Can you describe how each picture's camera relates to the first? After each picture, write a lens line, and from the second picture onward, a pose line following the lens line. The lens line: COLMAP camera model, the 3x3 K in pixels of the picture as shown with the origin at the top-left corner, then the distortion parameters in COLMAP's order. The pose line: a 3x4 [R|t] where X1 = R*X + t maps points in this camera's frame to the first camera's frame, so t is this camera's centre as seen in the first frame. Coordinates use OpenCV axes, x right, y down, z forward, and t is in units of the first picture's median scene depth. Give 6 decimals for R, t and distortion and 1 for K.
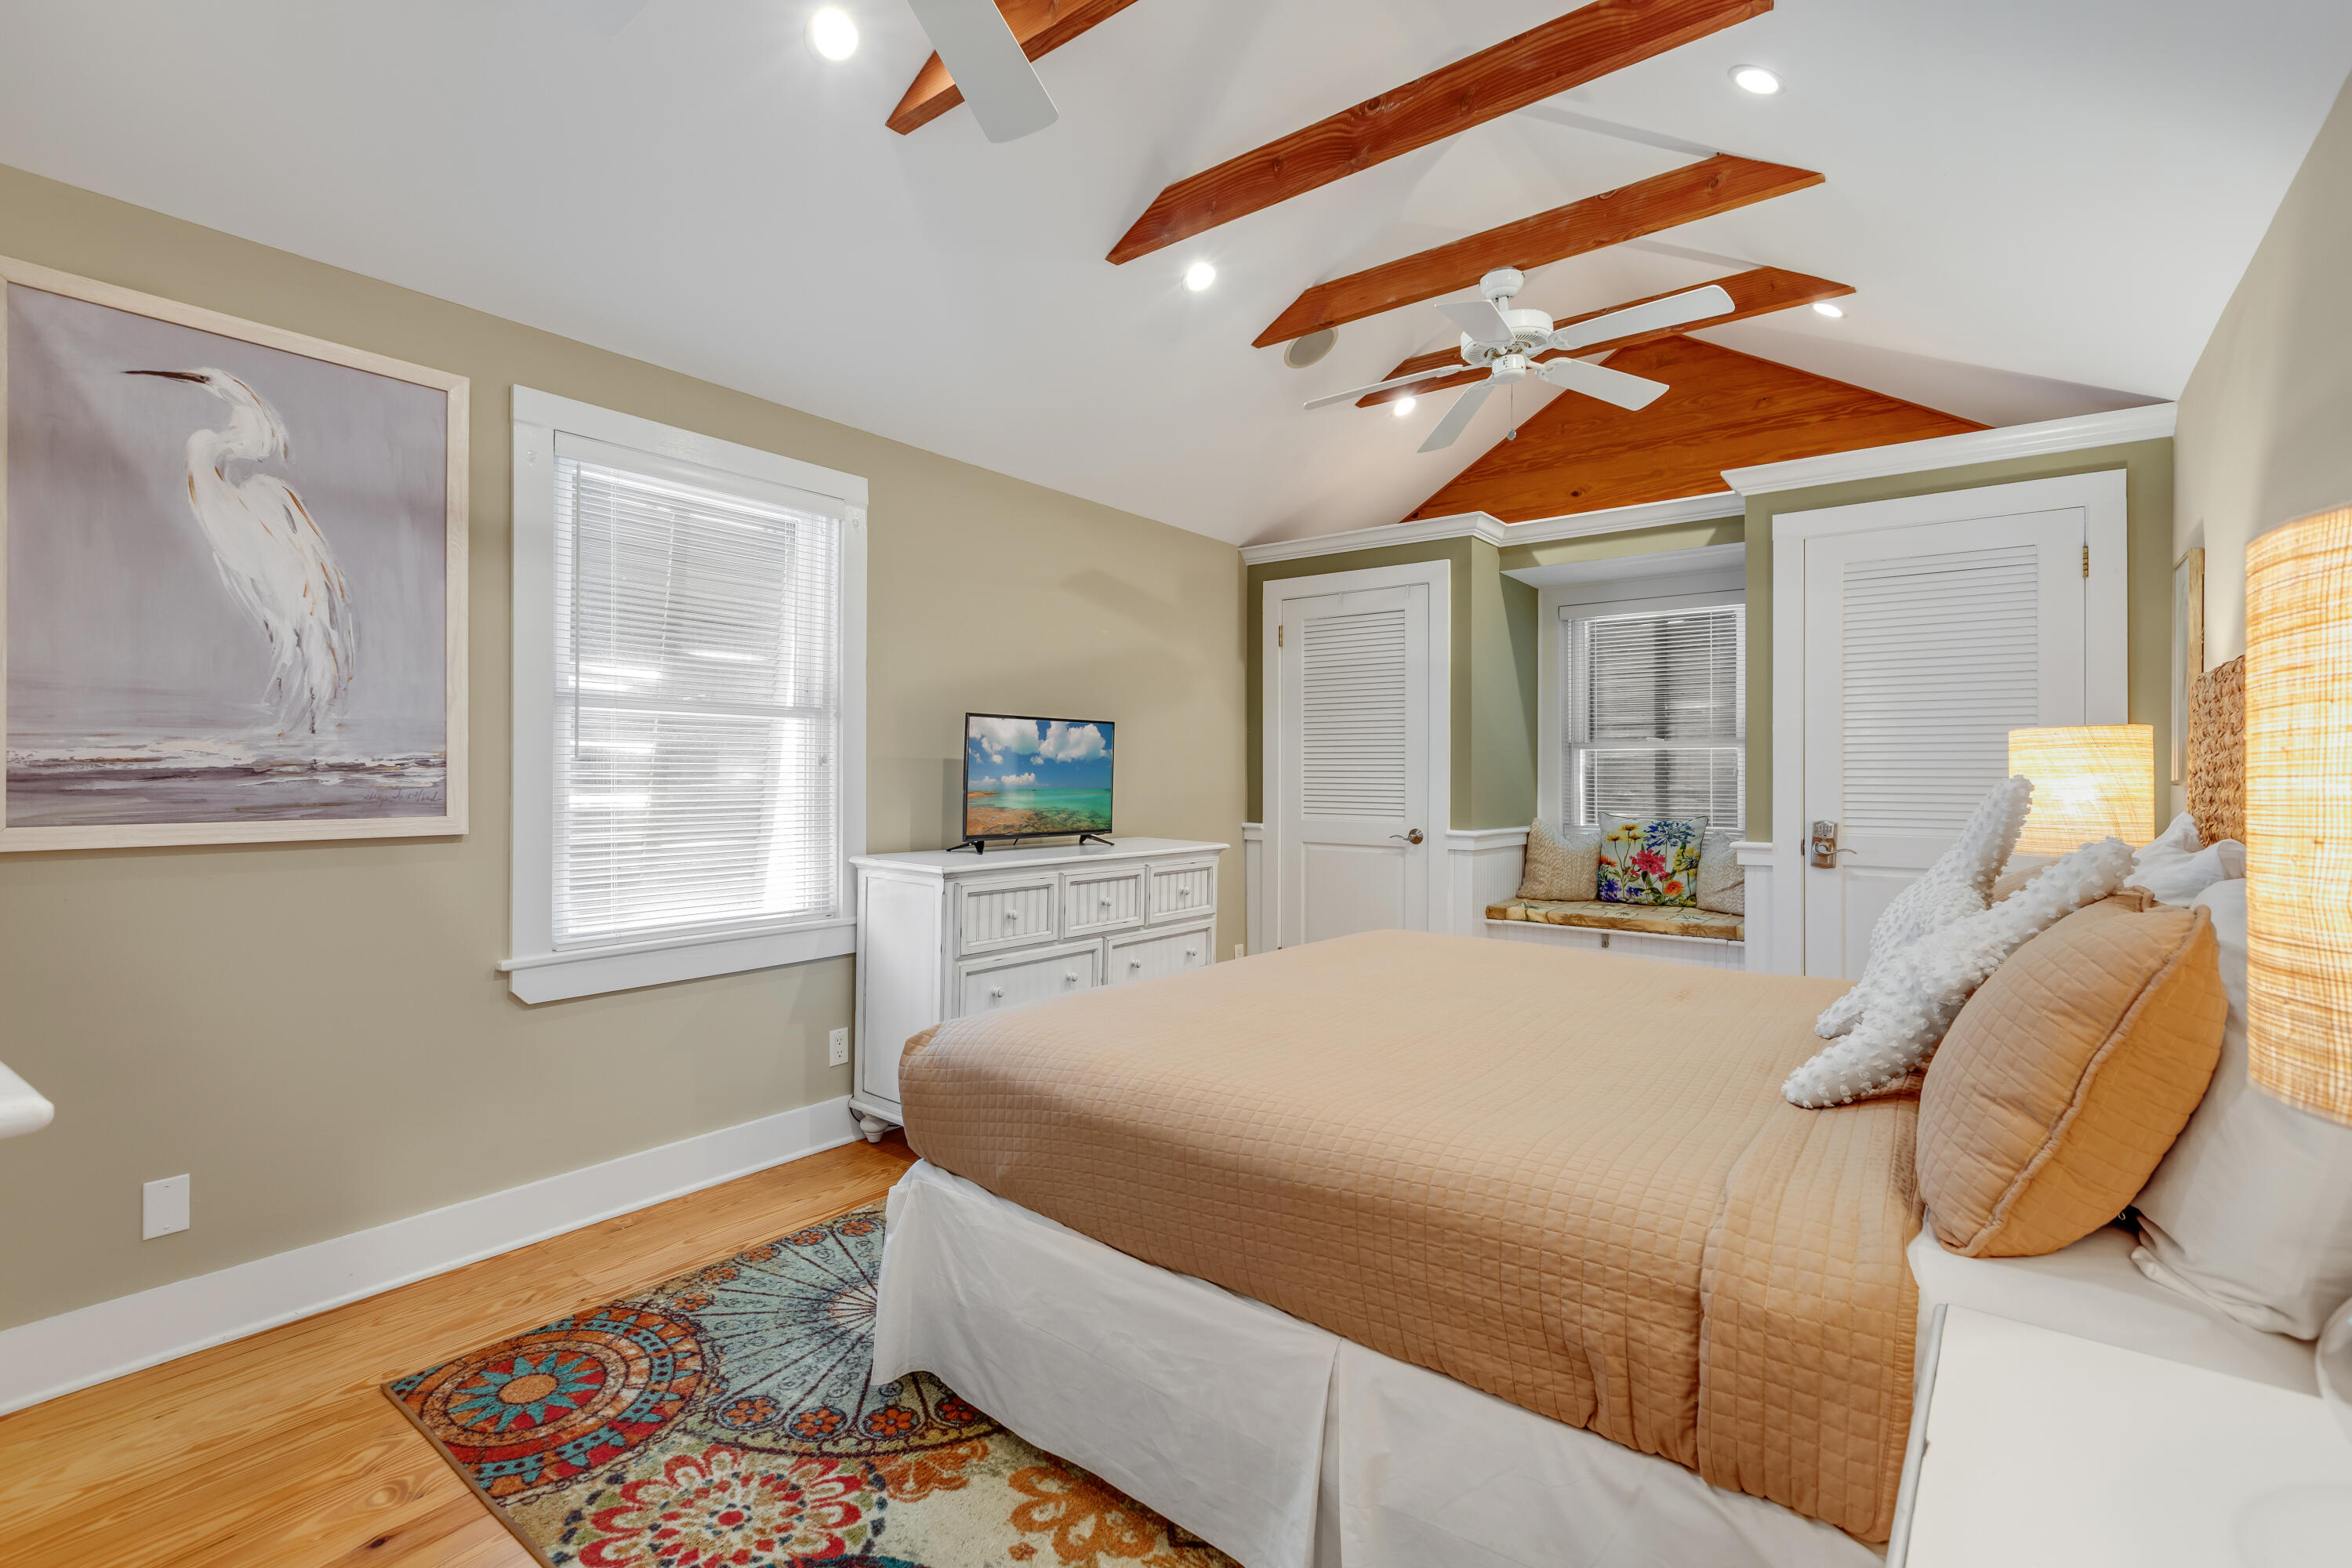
lens RADIAL K [[1069.5, 0, 1181.3], [0, 1069.5, 764.9], [0, 0, 1]] dist [0.010944, 0.000406]
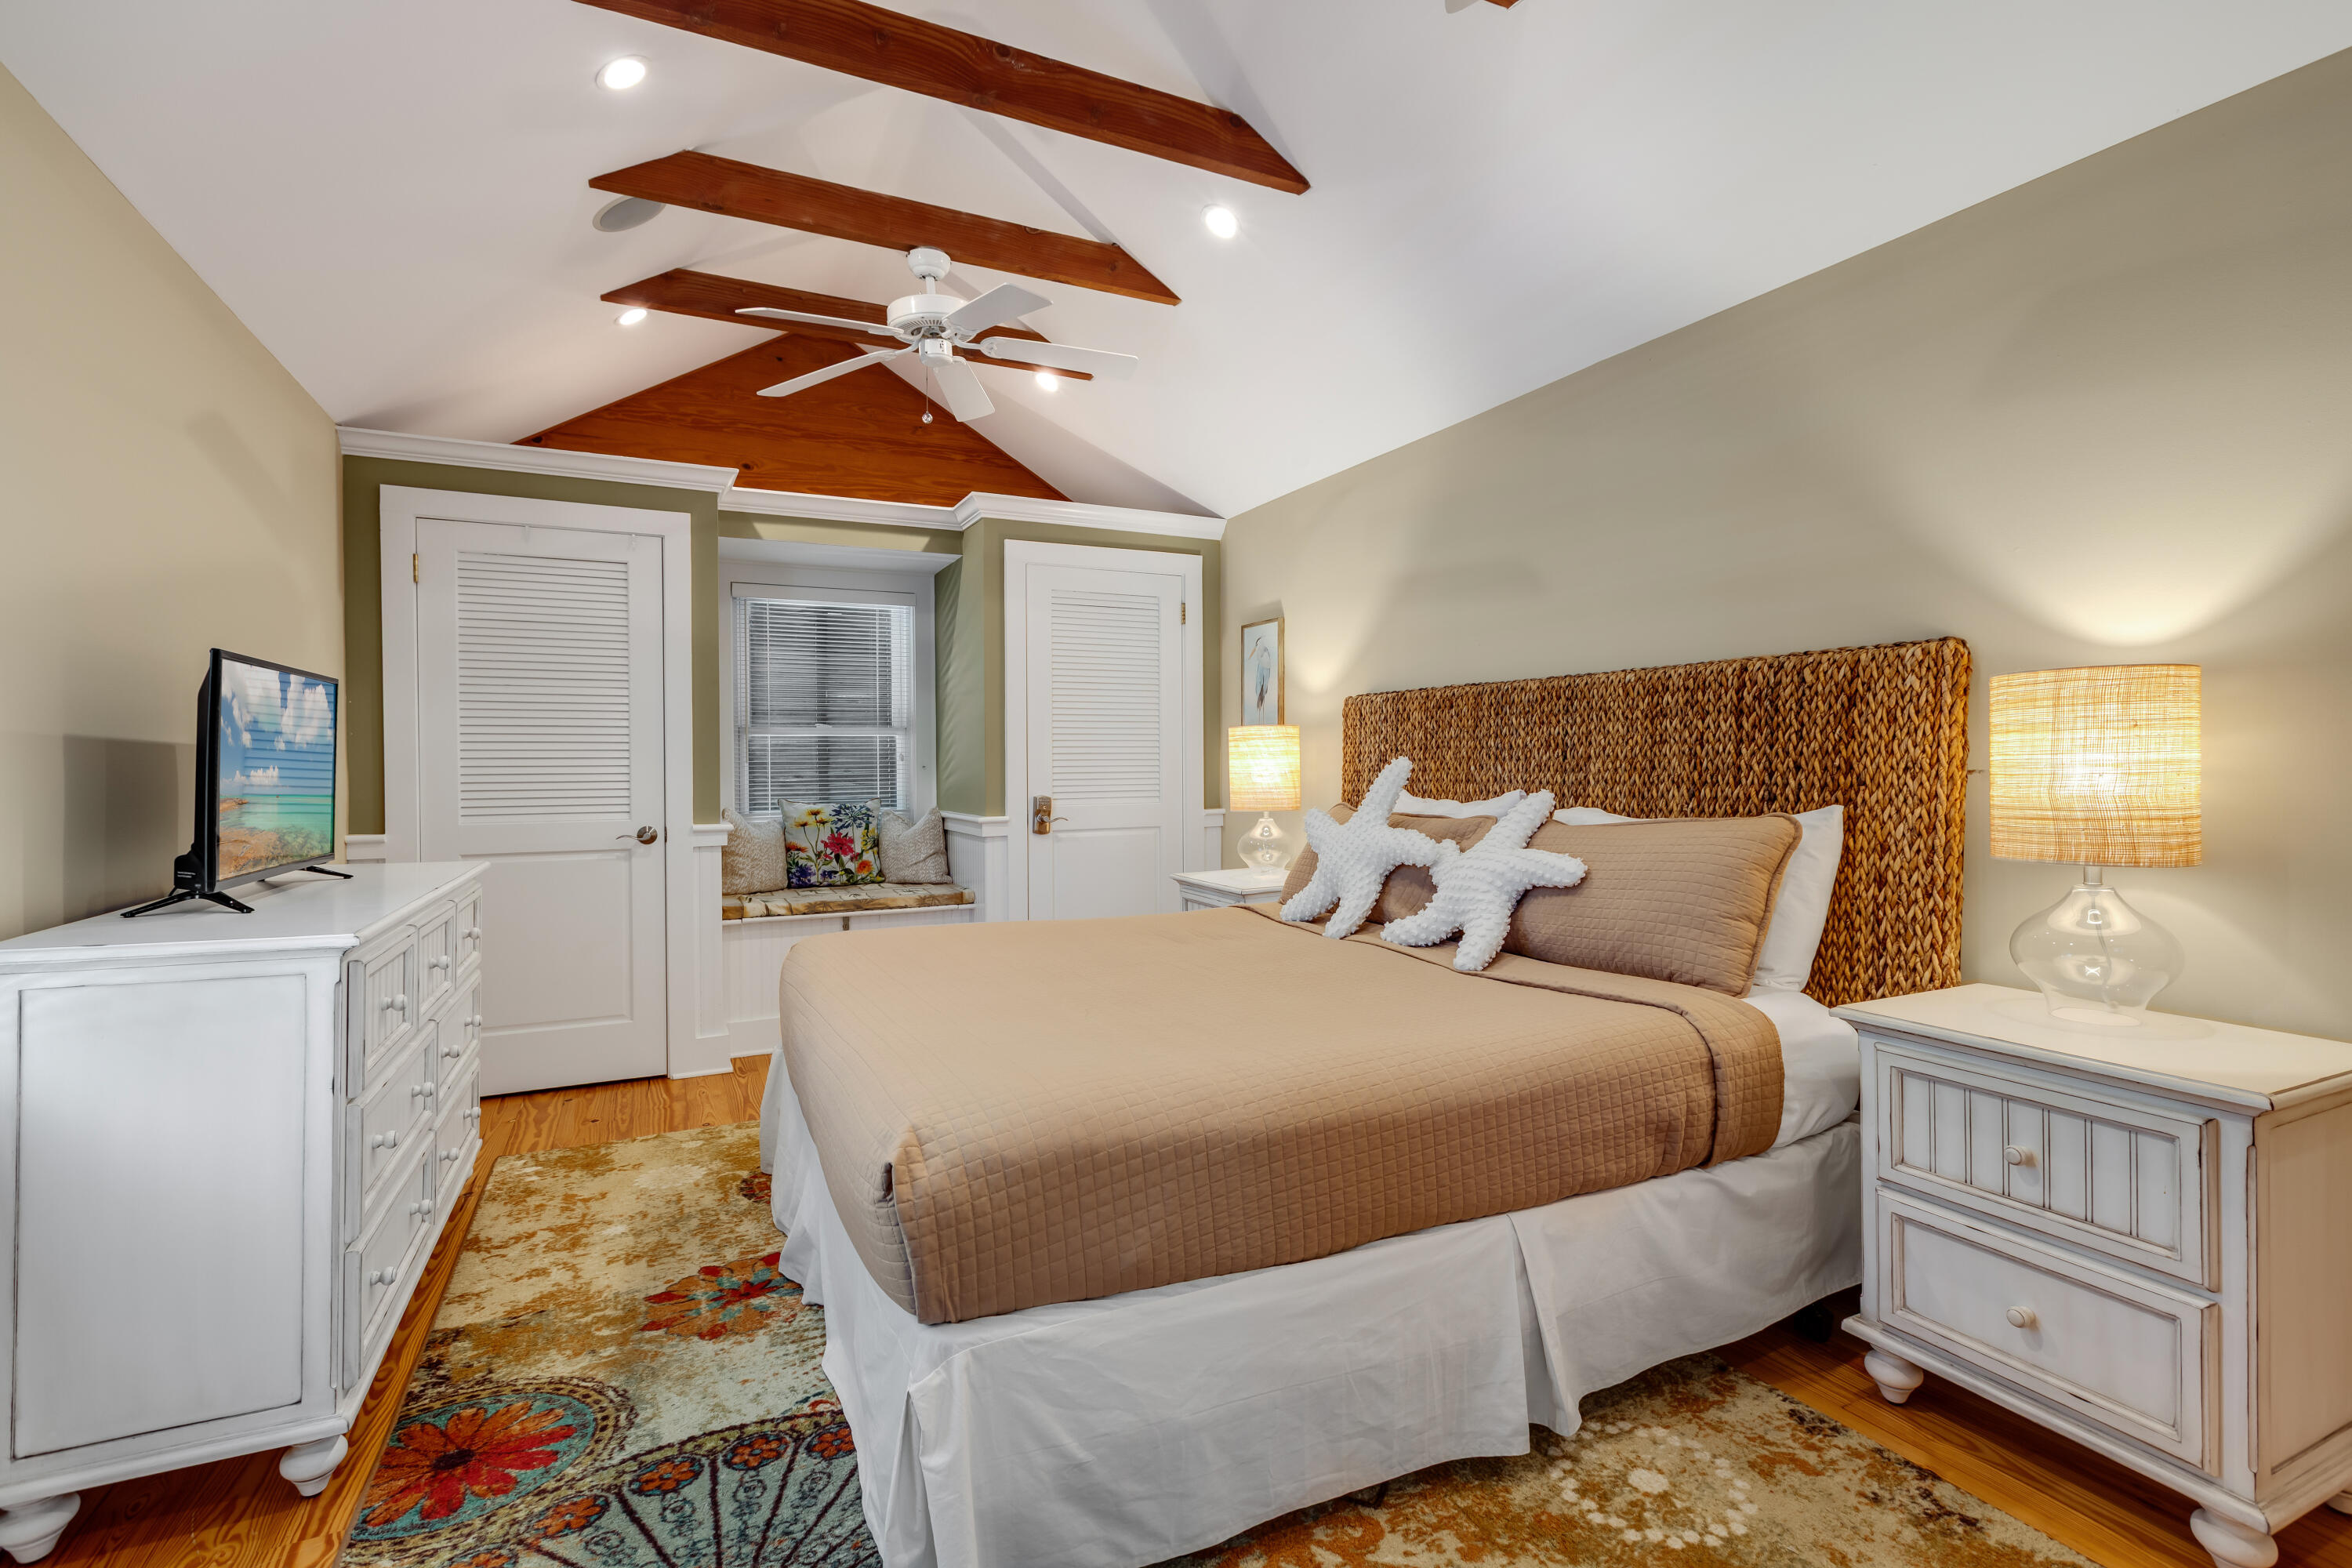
lens RADIAL K [[1069.5, 0, 1179.9], [0, 1069.5, 767.8], [0, 0, 1]] dist [0.010944, 0.000406]
pose [[0.441585, -0.014905, 0.897096, -0.353087], [0.002050, 0.999876, 0.015603, 0.001170], [-0.897217, -0.005051, 0.441561, 0.253625]]
